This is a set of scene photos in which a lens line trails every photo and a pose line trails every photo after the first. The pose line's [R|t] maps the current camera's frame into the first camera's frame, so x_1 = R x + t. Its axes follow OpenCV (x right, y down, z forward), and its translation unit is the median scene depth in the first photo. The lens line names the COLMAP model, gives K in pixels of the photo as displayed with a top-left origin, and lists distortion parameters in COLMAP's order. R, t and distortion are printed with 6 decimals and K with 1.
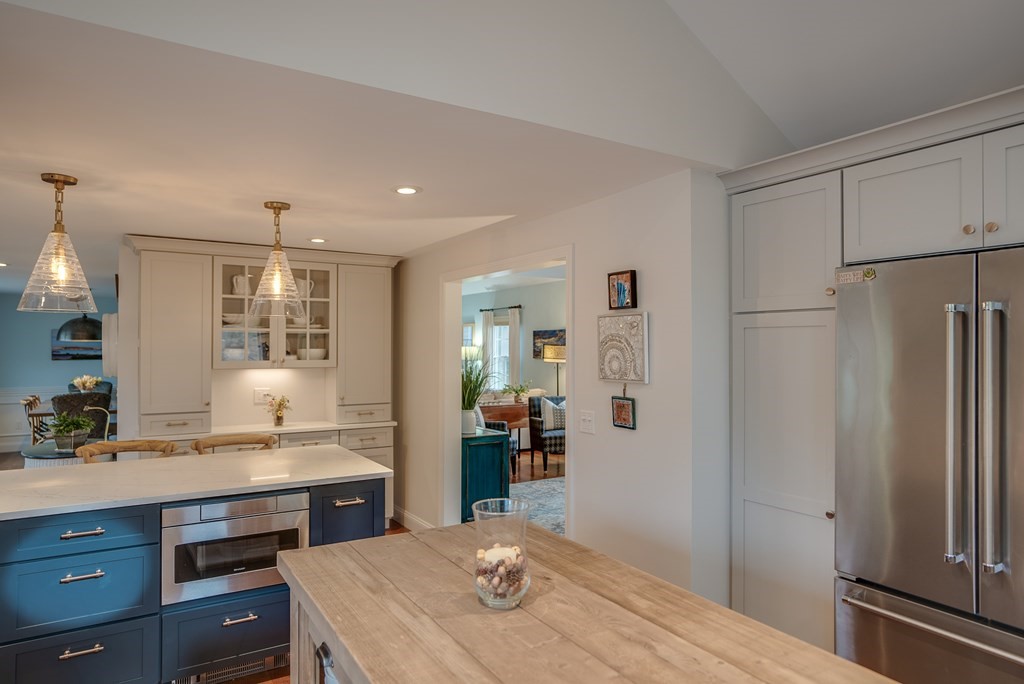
lens RADIAL K [[634.8, 0, 521.9], [0, 634.8, 342.1], [0, 0, 1]] dist [-0.025572, 0.021184]
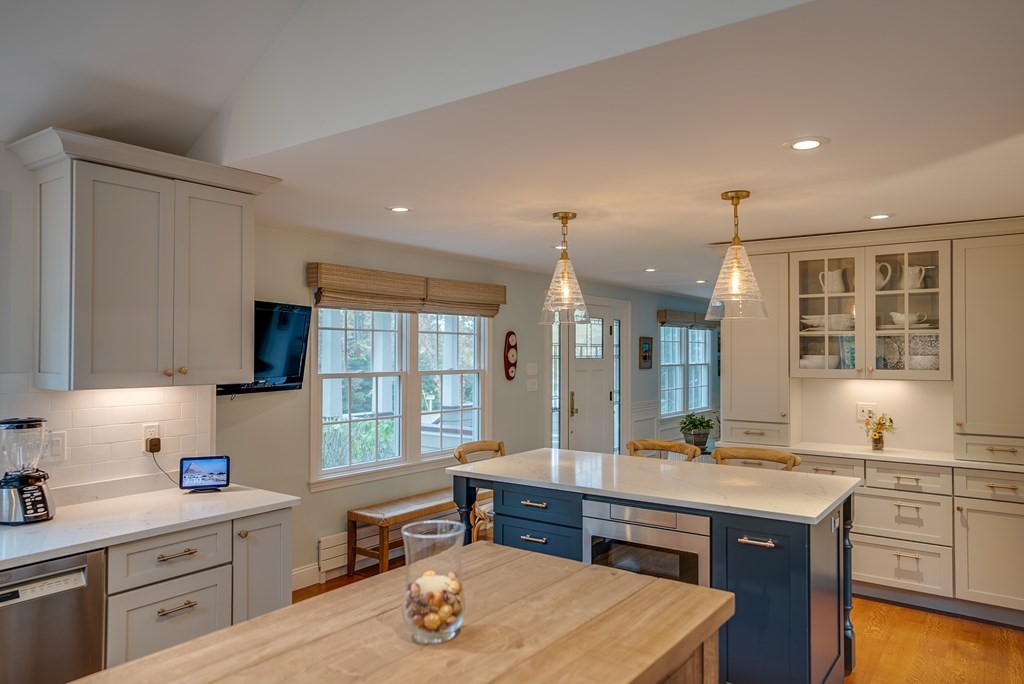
lens RADIAL K [[712.5, 0, 505.6], [0, 712.5, 340.7], [0, 0, 1]] dist [-0.000796, -0.006605]
pose [[0.362450, -0.015271, -0.931878, 0.322426], [0.005632, 0.999883, -0.014195, 0.002059], [0.931986, -0.000104, 0.362494, 0.245877]]
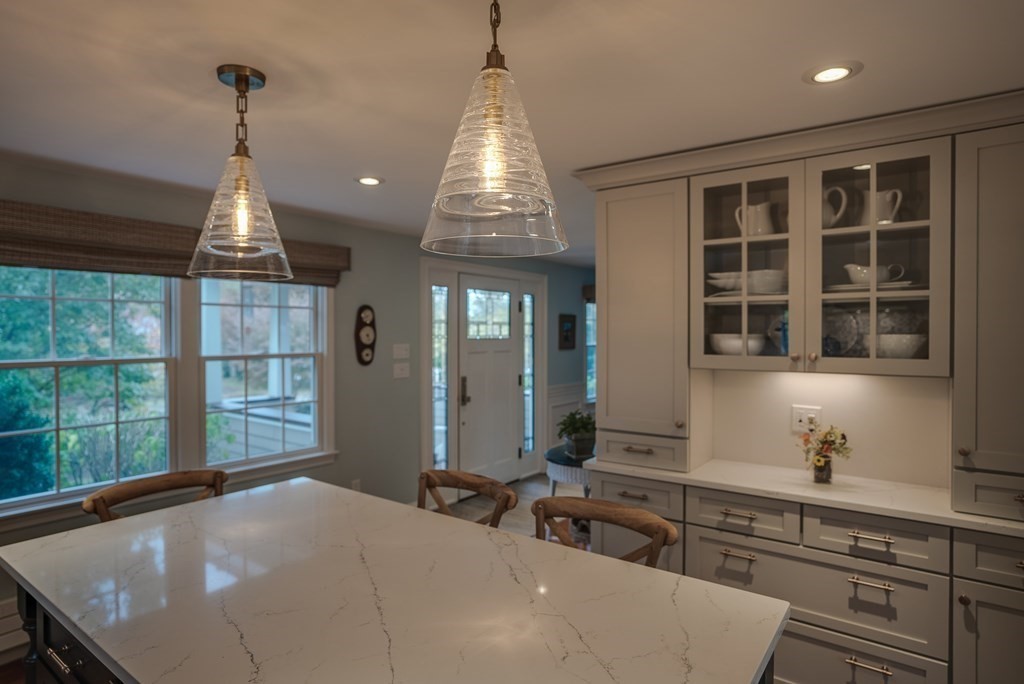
lens RADIAL K [[563.4, 0, 512.9], [0, 563.4, 337.3], [0, 0, 1]] dist [-0.035203, 0.007447]
pose [[0.349170, 0.007084, -0.937033, -0.052048], [0.007622, 0.999917, 0.010399, 0.007182], [0.937028, -0.010773, 0.349087, 0.662455]]
